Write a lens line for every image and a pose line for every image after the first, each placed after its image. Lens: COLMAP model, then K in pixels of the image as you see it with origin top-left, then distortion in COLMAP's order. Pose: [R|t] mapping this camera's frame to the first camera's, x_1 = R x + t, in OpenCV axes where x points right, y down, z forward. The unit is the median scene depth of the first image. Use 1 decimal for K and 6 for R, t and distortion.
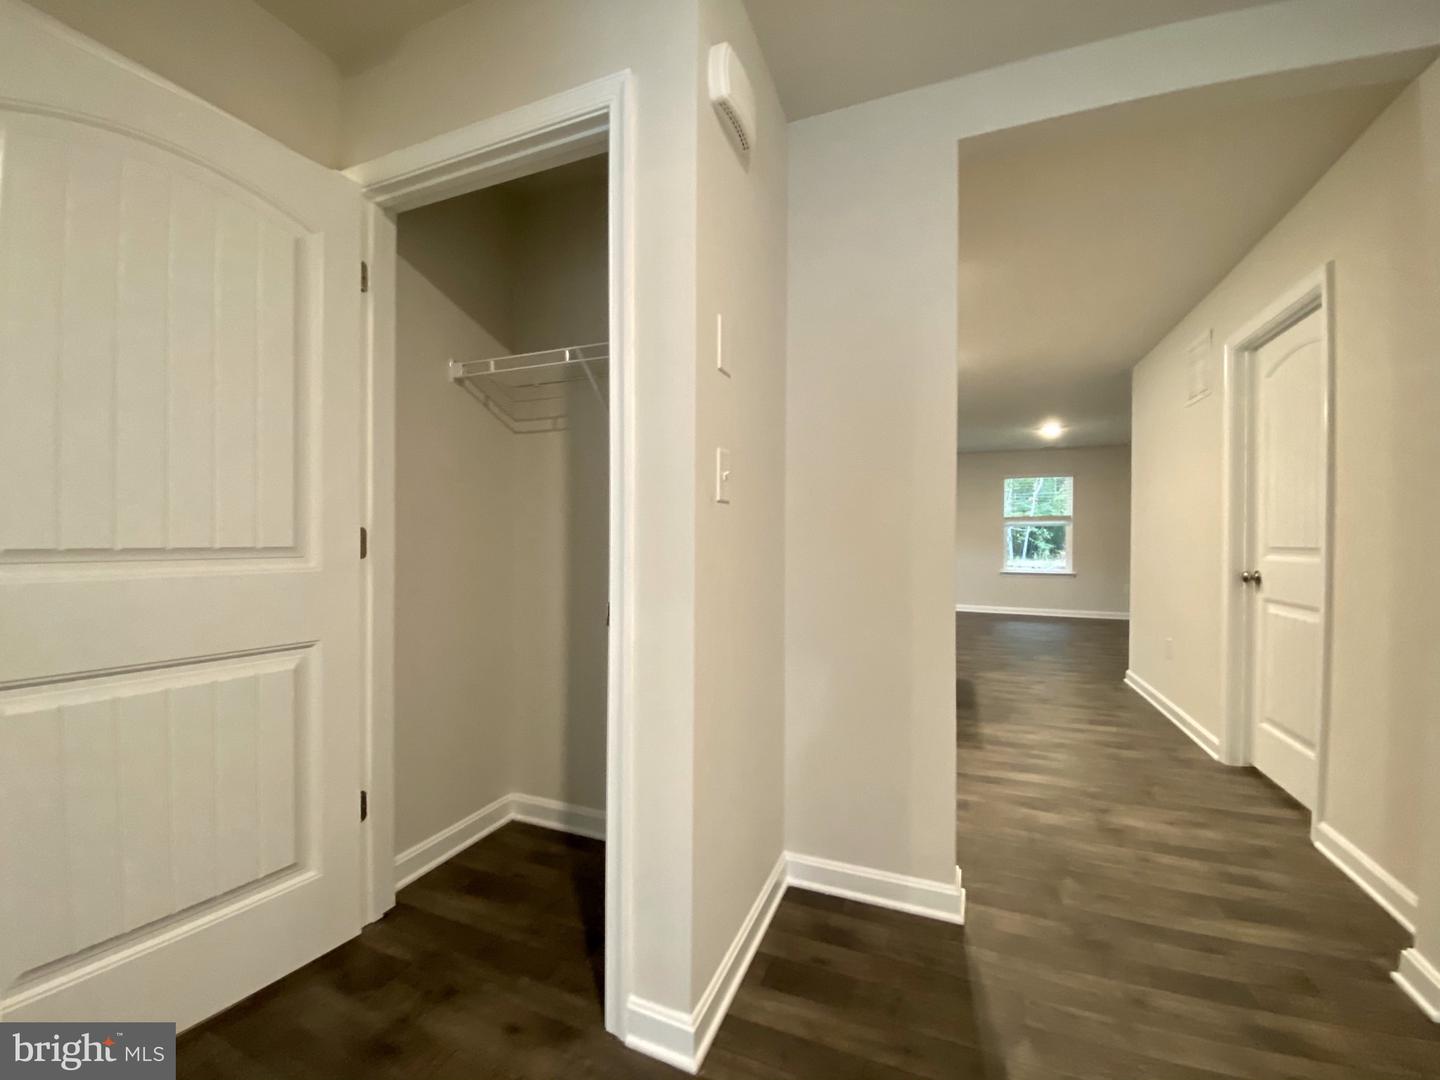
lens RADIAL K [[585.8, 0, 714.5], [0, 585.8, 548.9], [0, 0, 1]] dist [-0.001203, -0.008652]
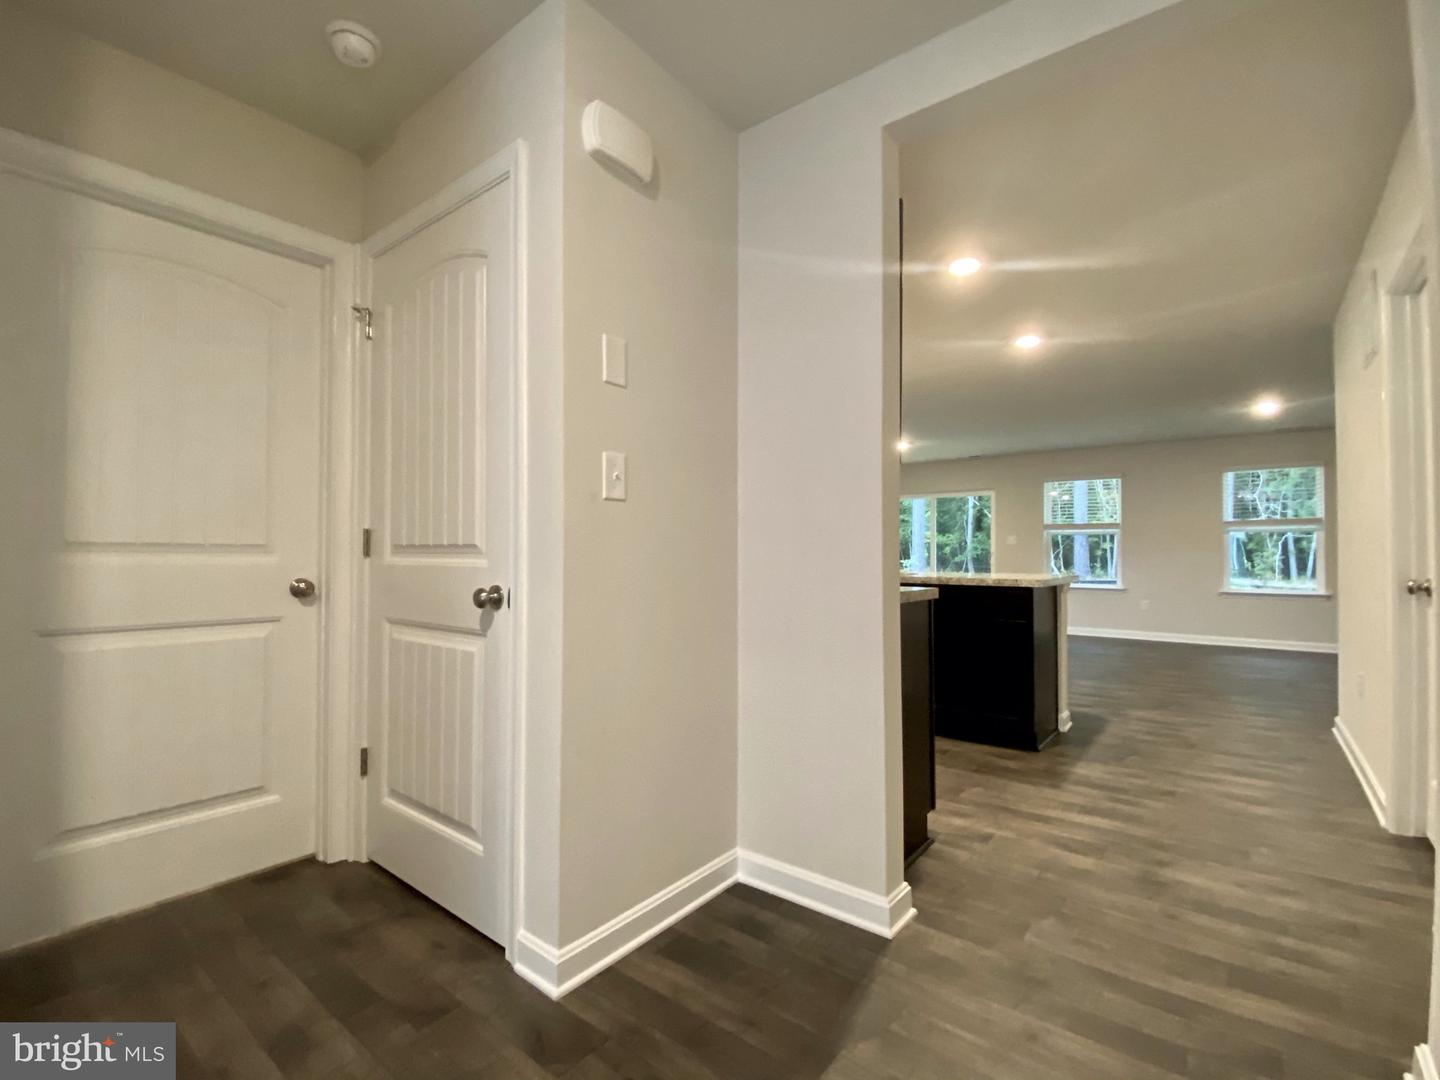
lens RADIAL K [[653.8, 0, 712.5], [0, 653.8, 550.4], [0, 0, 1]] dist [-0.003662, -0.005963]
pose [[0.961724, -0.004509, -0.273984, 0.385130], [-0.002080, 0.999716, -0.023752, 0.032469], [0.274013, 0.023413, 0.961441, -0.100882]]
